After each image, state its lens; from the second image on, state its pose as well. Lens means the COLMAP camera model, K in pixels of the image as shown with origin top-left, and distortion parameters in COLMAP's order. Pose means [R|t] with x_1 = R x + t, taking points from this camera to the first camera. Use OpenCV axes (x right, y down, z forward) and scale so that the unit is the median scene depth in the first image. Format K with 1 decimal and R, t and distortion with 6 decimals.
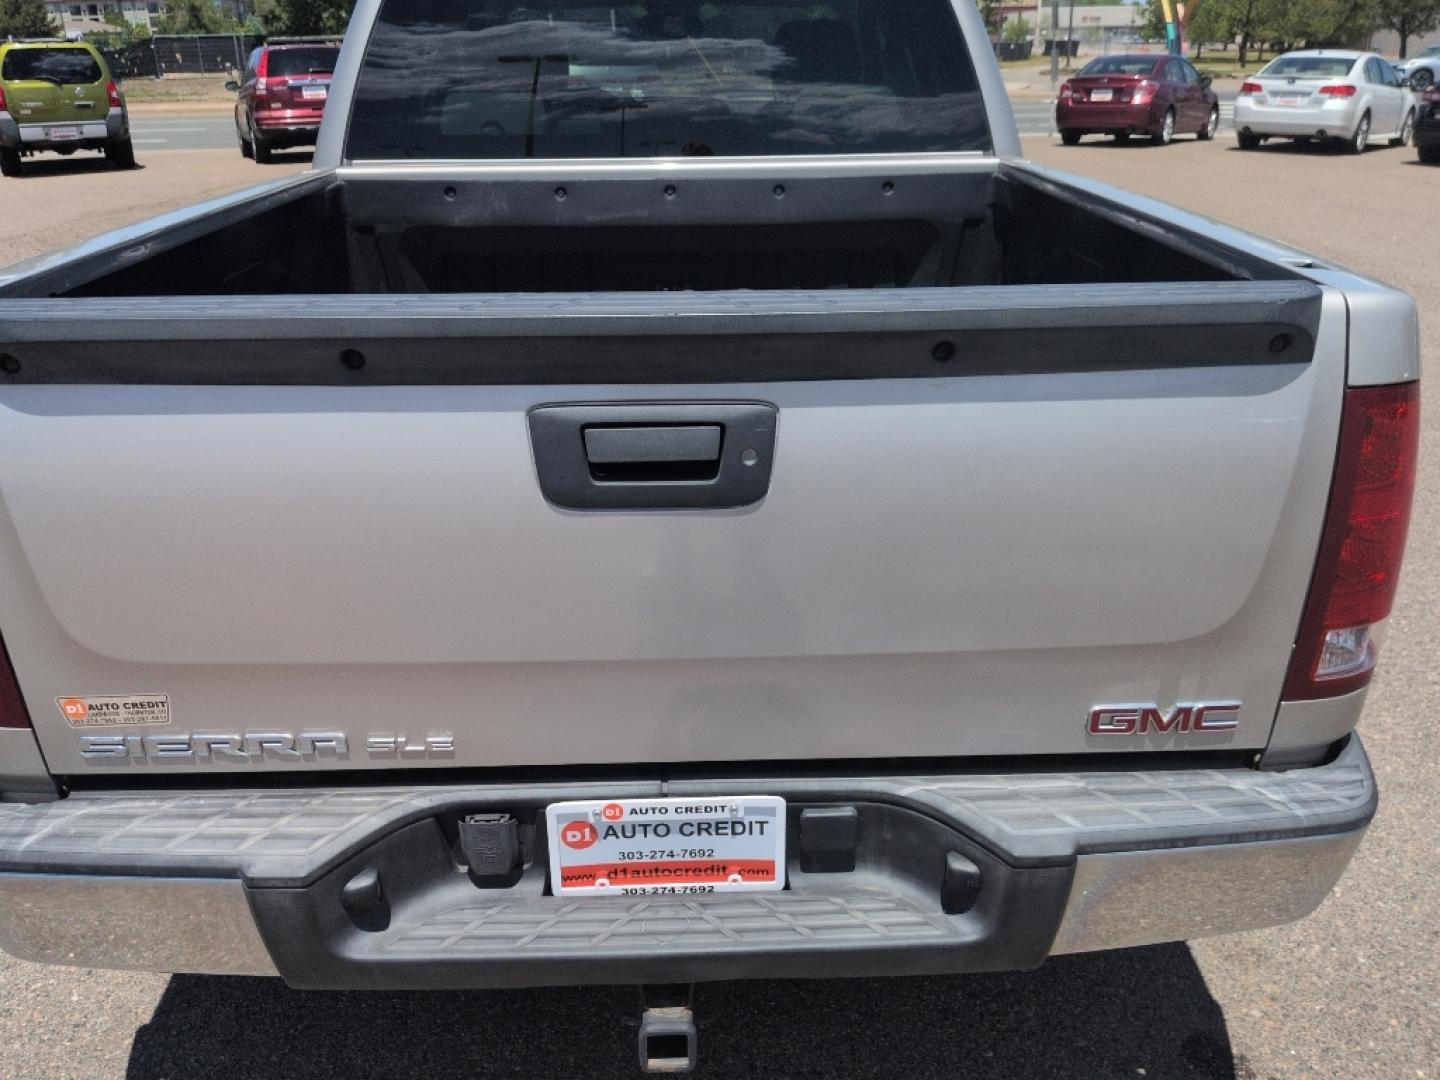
lens RADIAL K [[1234.8, 0, 720.0], [0, 1234.8, 540.0], [0, 0, 1]] dist [-0.006024, -0.019270]
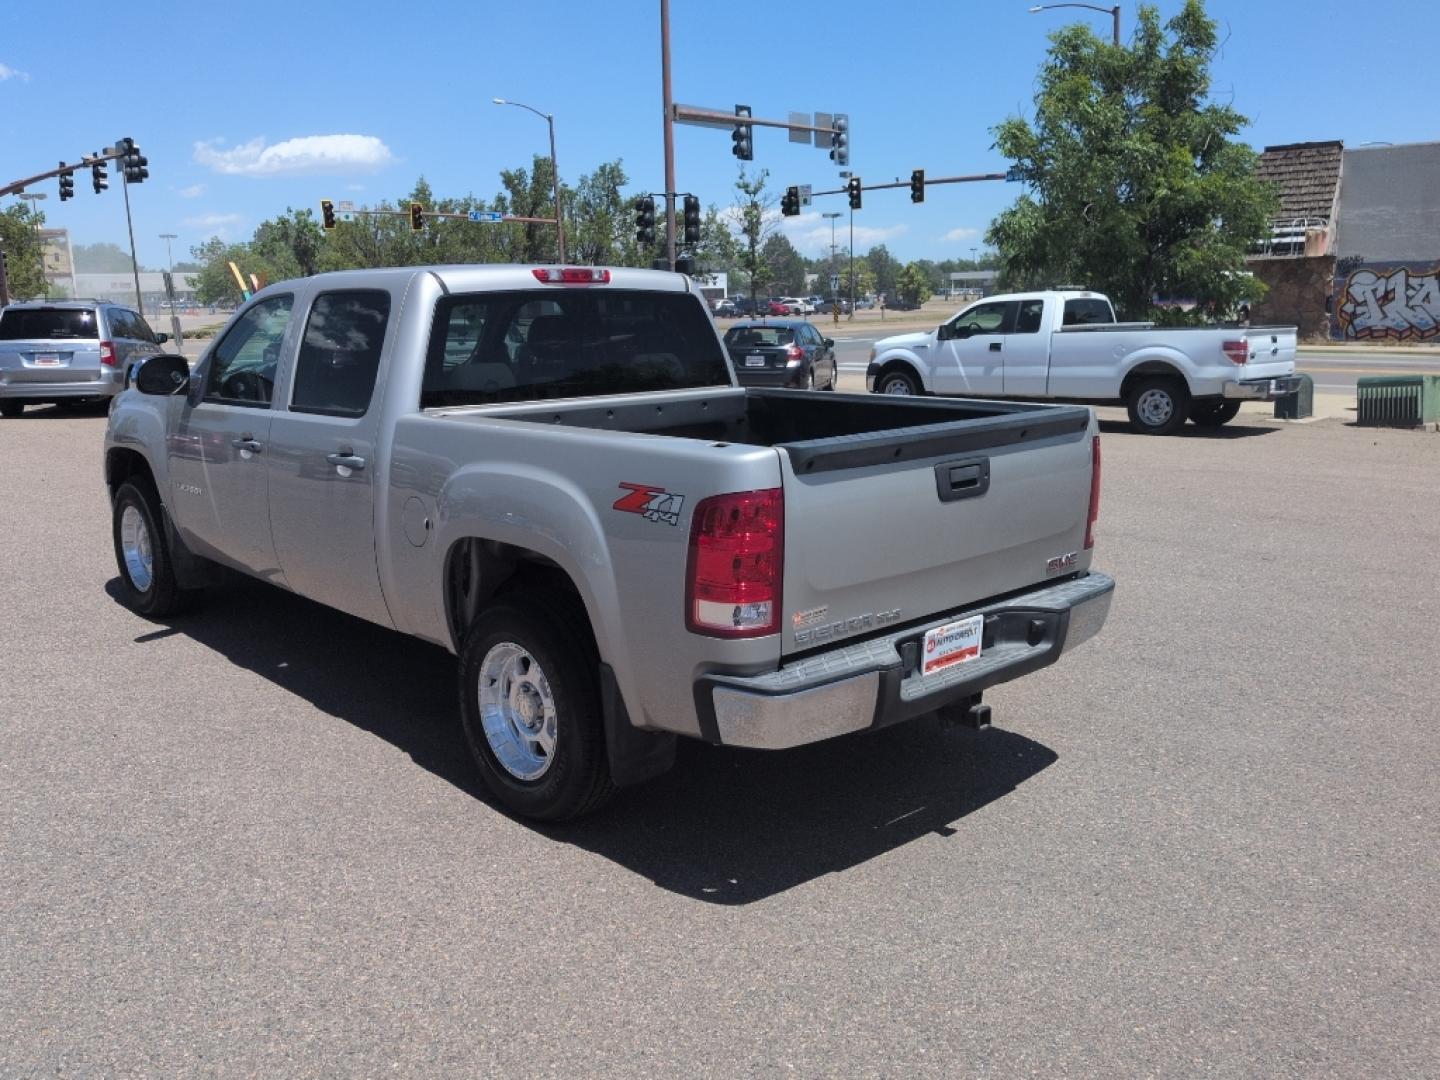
lens RADIAL K [[1219.7, 0, 720.0], [0, 1219.7, 540.0], [0, 0, 1]] dist [0.078910, -0.152595]
pose [[0.747968, -0.127414, 0.651391, -0.177282], [0.252245, 0.962335, -0.101409, 0.015976], [-0.613935, 0.240160, 0.751935, -0.054688]]
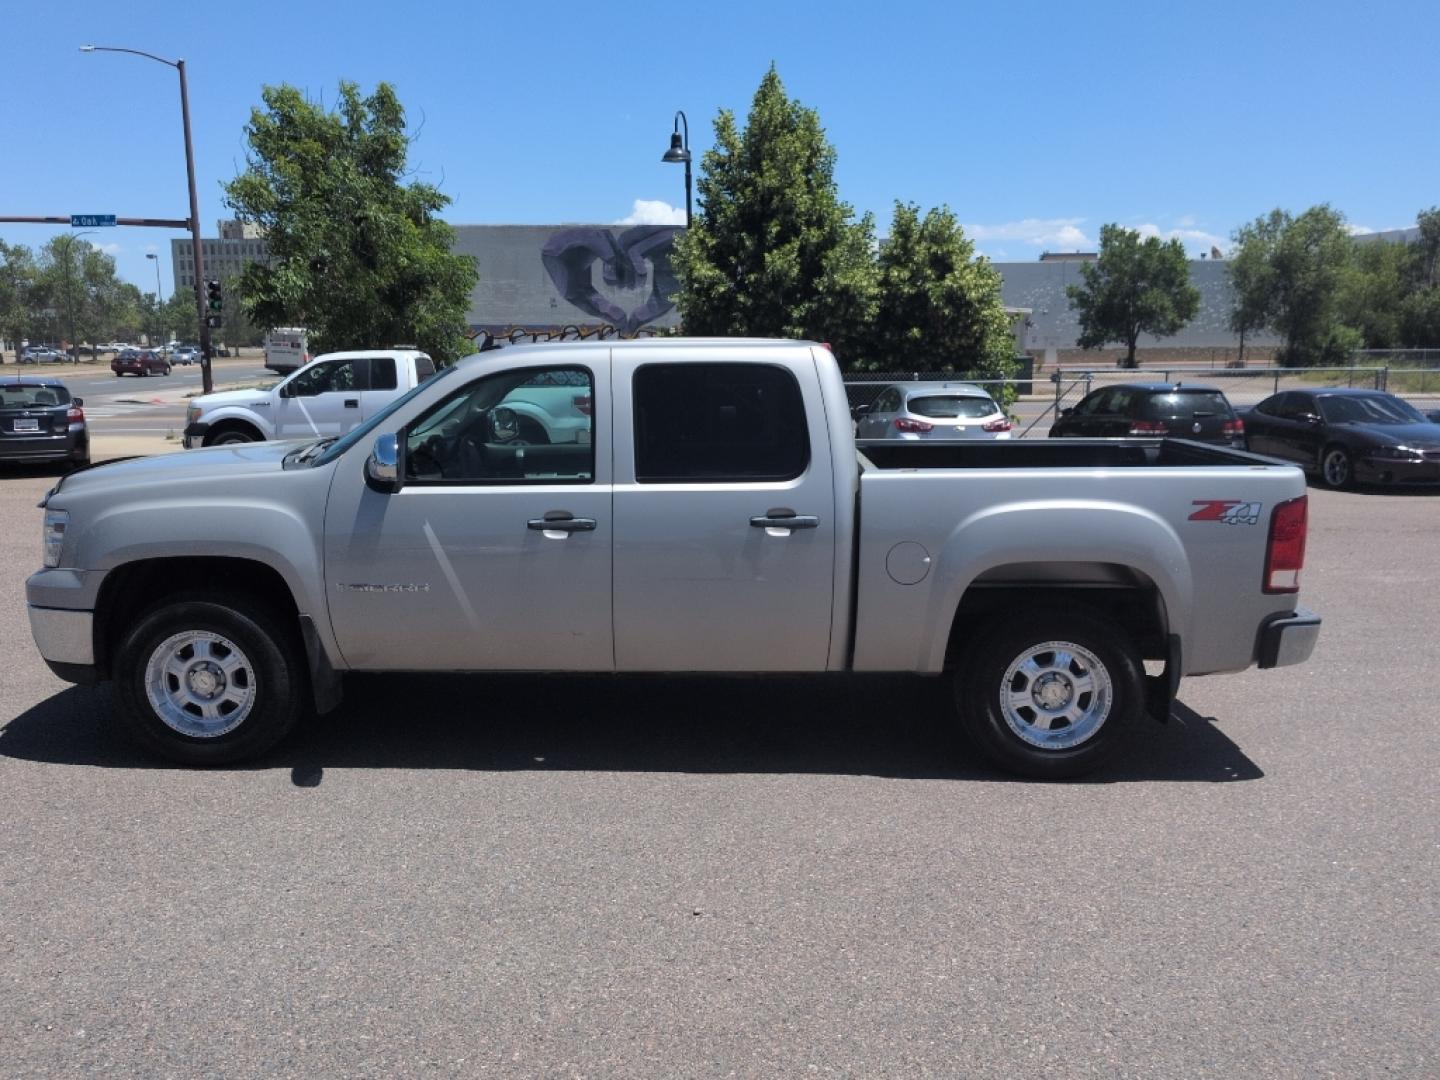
lens RADIAL K [[1219.7, 0, 720.0], [0, 1219.7, 540.0], [0, 0, 1]] dist [0.078910, -0.152595]
pose [[0.029923, -0.146681, 0.988731, -0.344300], [0.371856, 0.919808, 0.125202, -0.085789], [-0.927808, 0.363919, 0.082068, 0.185674]]
